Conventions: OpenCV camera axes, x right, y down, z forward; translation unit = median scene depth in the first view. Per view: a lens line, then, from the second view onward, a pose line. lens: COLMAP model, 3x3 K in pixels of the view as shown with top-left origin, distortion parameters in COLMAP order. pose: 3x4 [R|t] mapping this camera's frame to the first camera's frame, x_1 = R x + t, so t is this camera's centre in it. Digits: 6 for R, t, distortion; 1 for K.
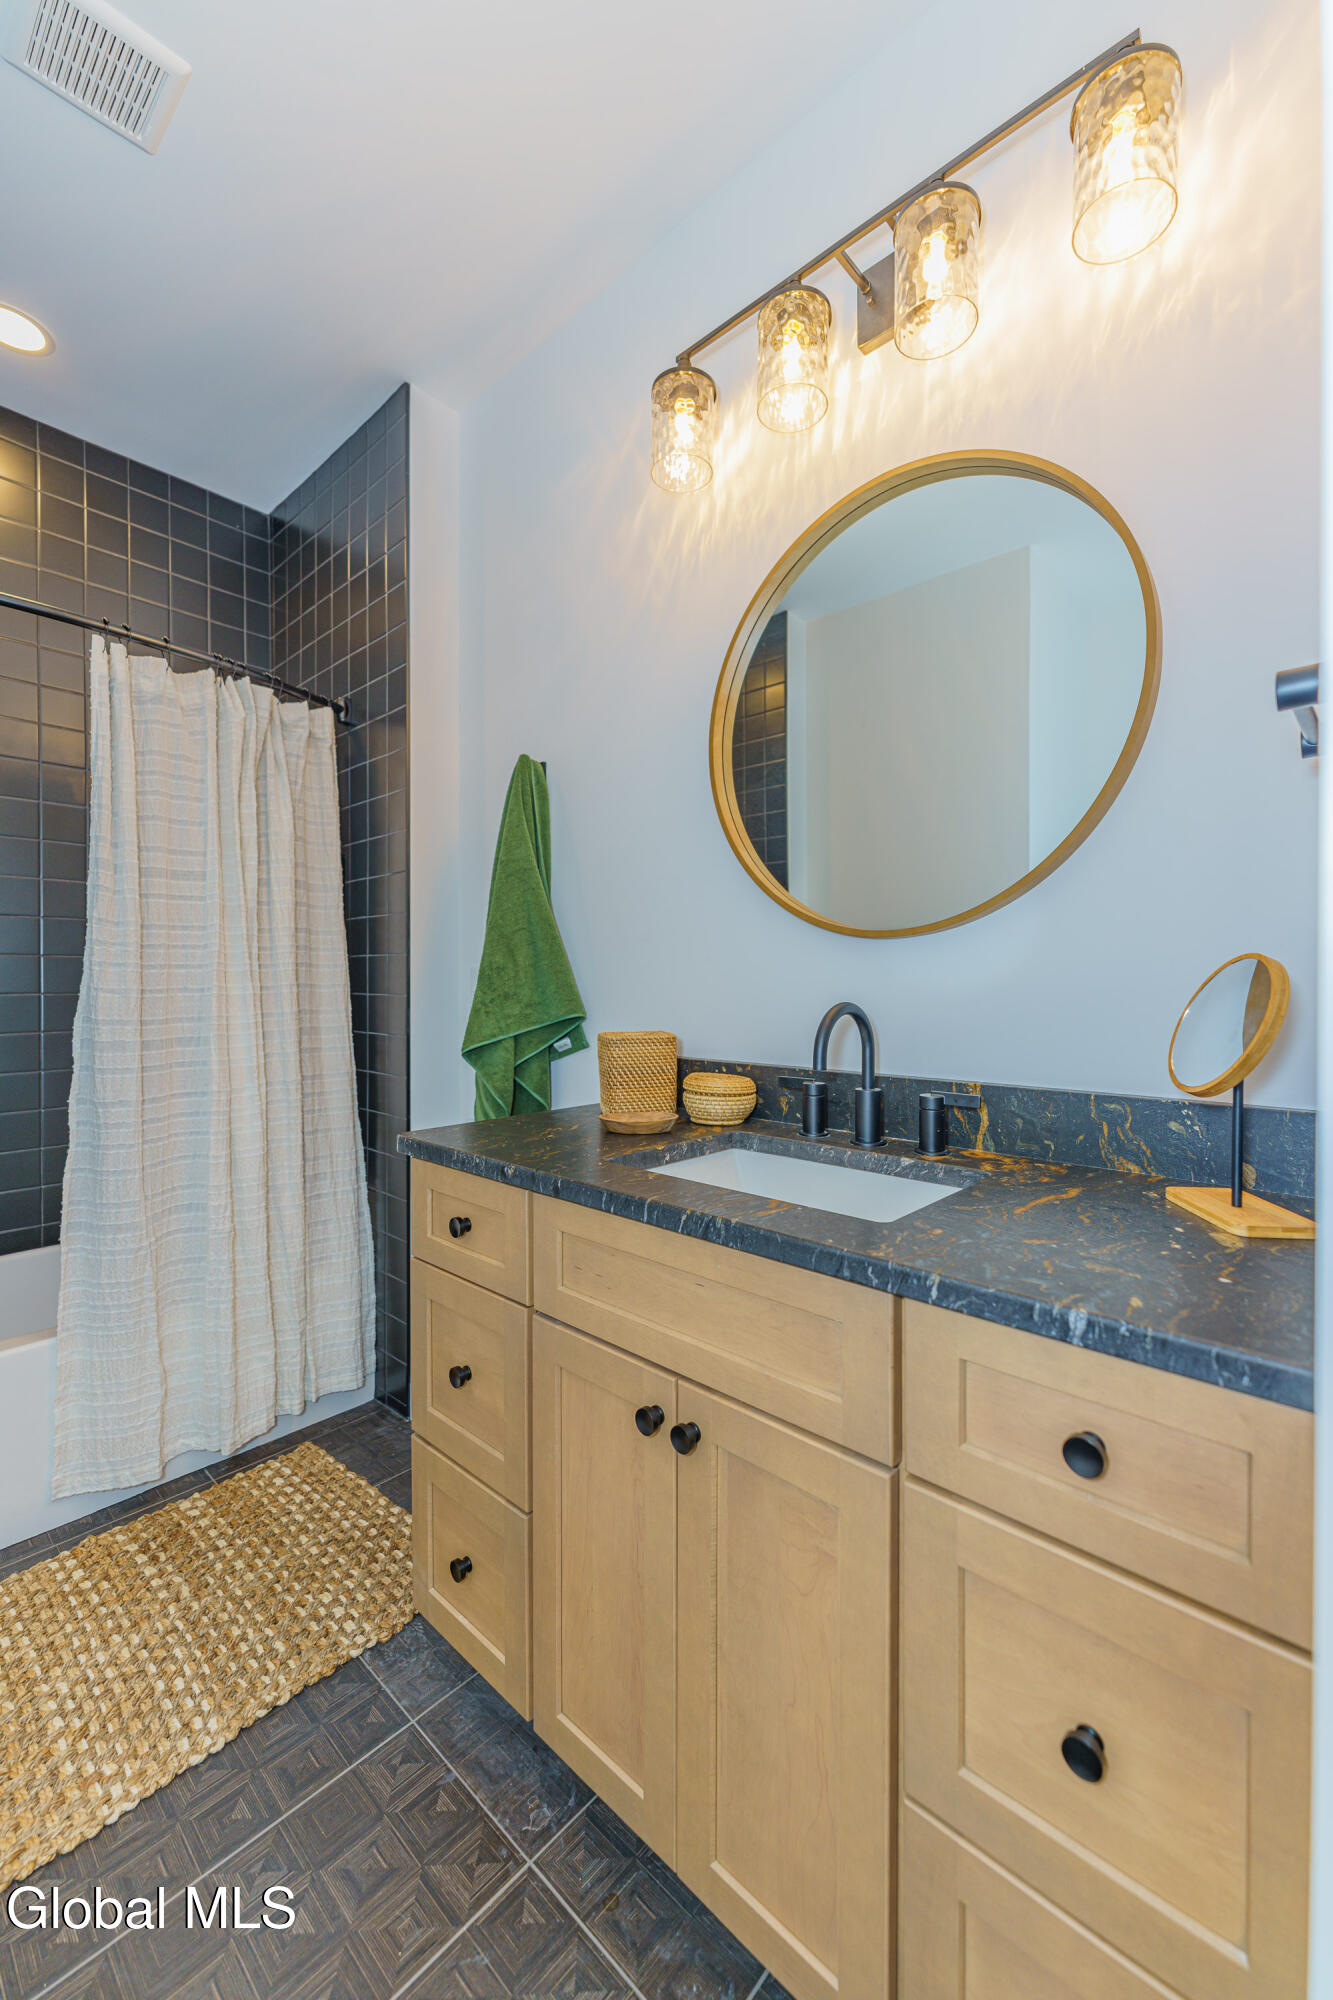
lens RADIAL K [[796.5, 0, 657.5], [0, 796.5, 980.7], [0, 0, 1]] dist [0.000400, 0.000241]
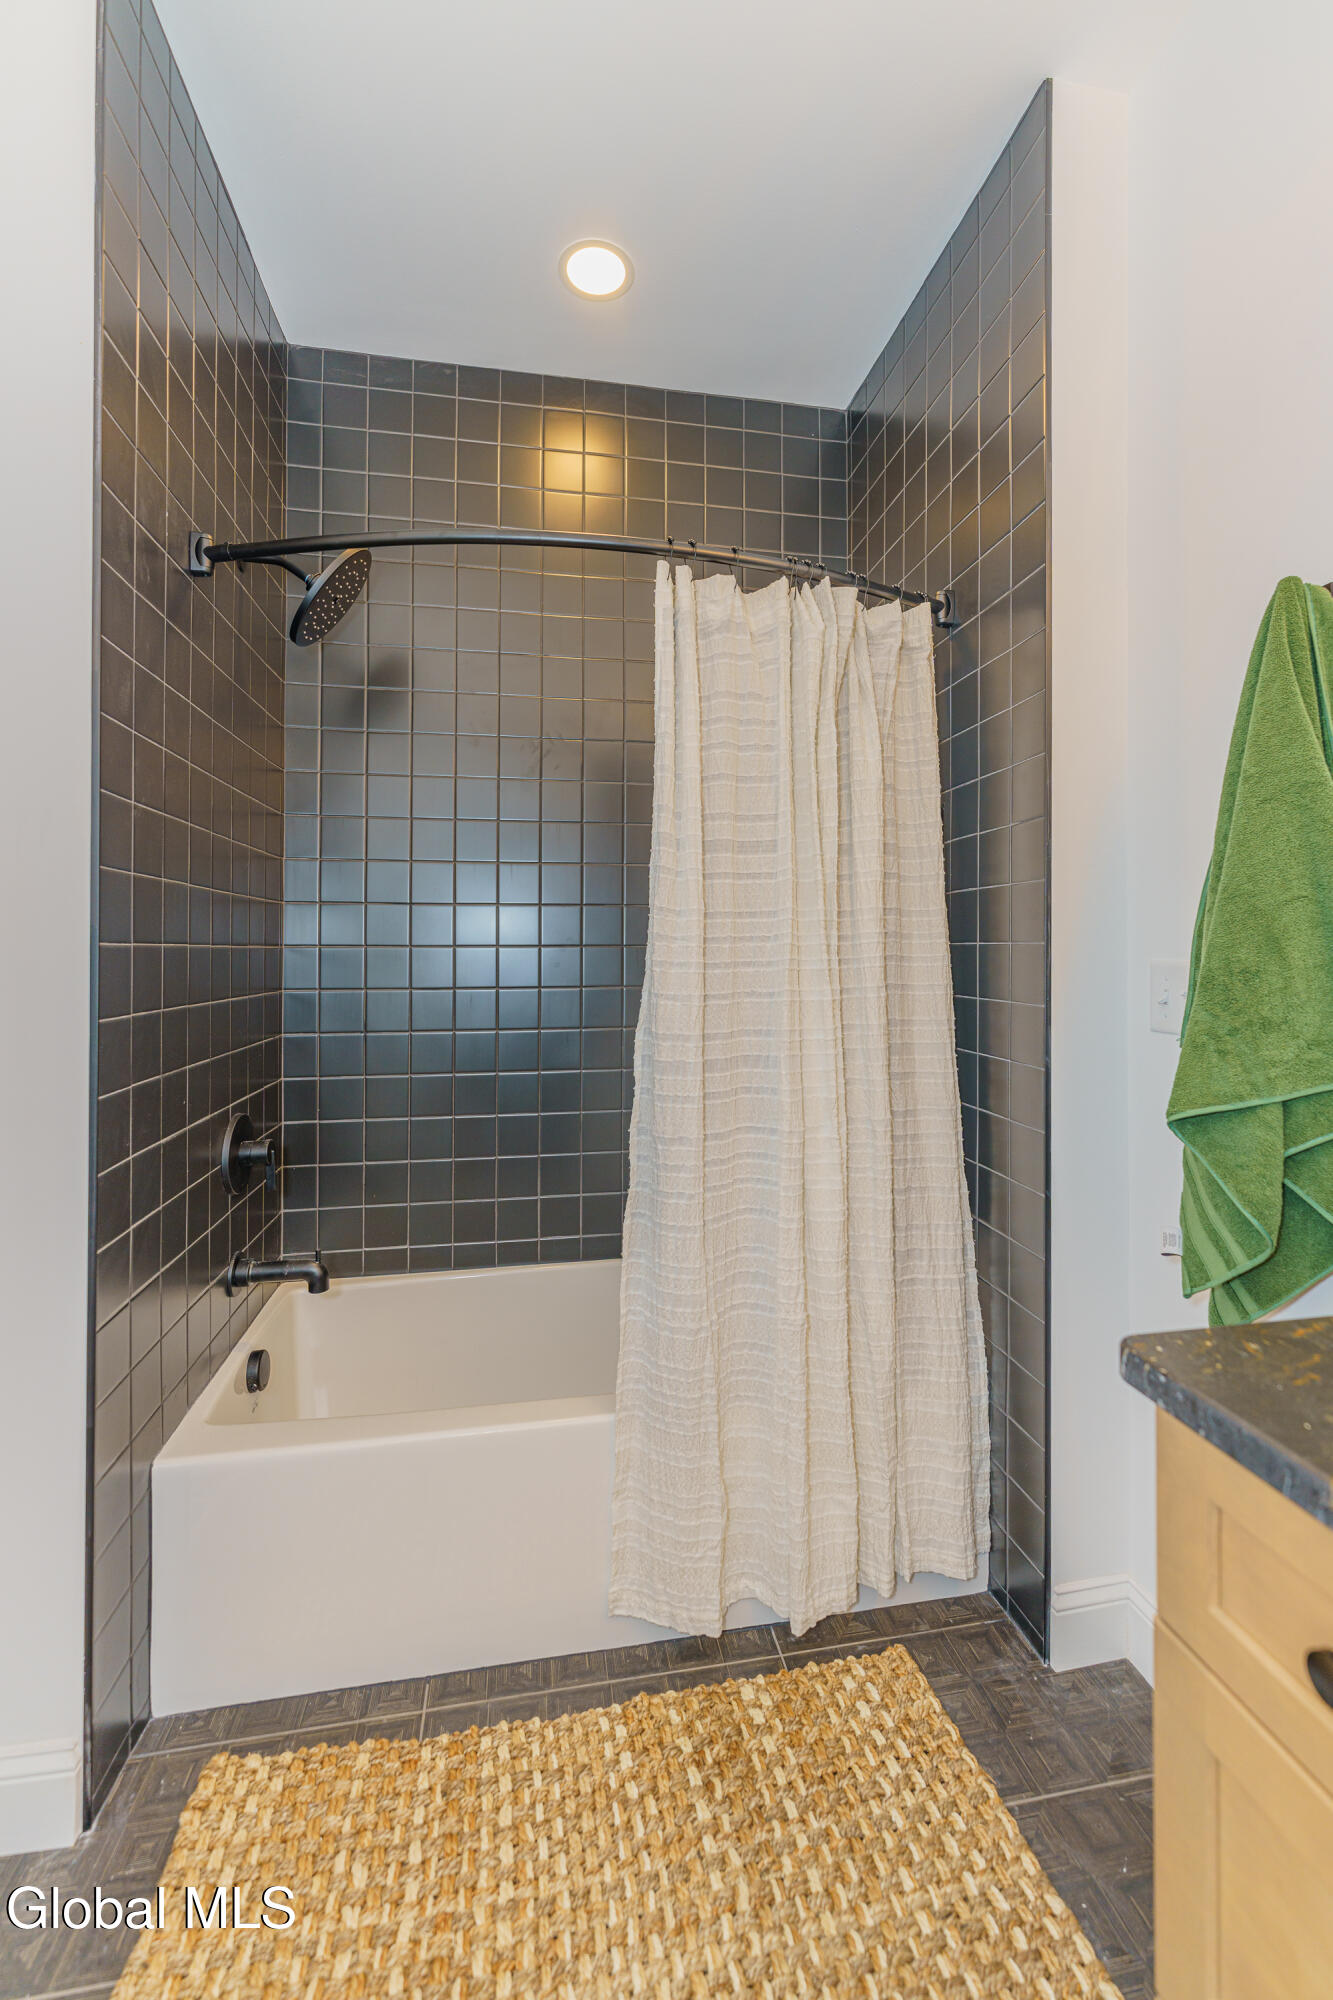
lens RADIAL K [[796.5, 0, 657.5], [0, 796.5, 980.7], [0, 0, 1]] dist [0.000400, 0.000241]
pose [[0.785734, 0.023029, -0.618136, -0.180009], [0.000591, 0.999278, 0.037979, -0.030838], [0.618564, -0.030207, 0.785154, 0.322571]]
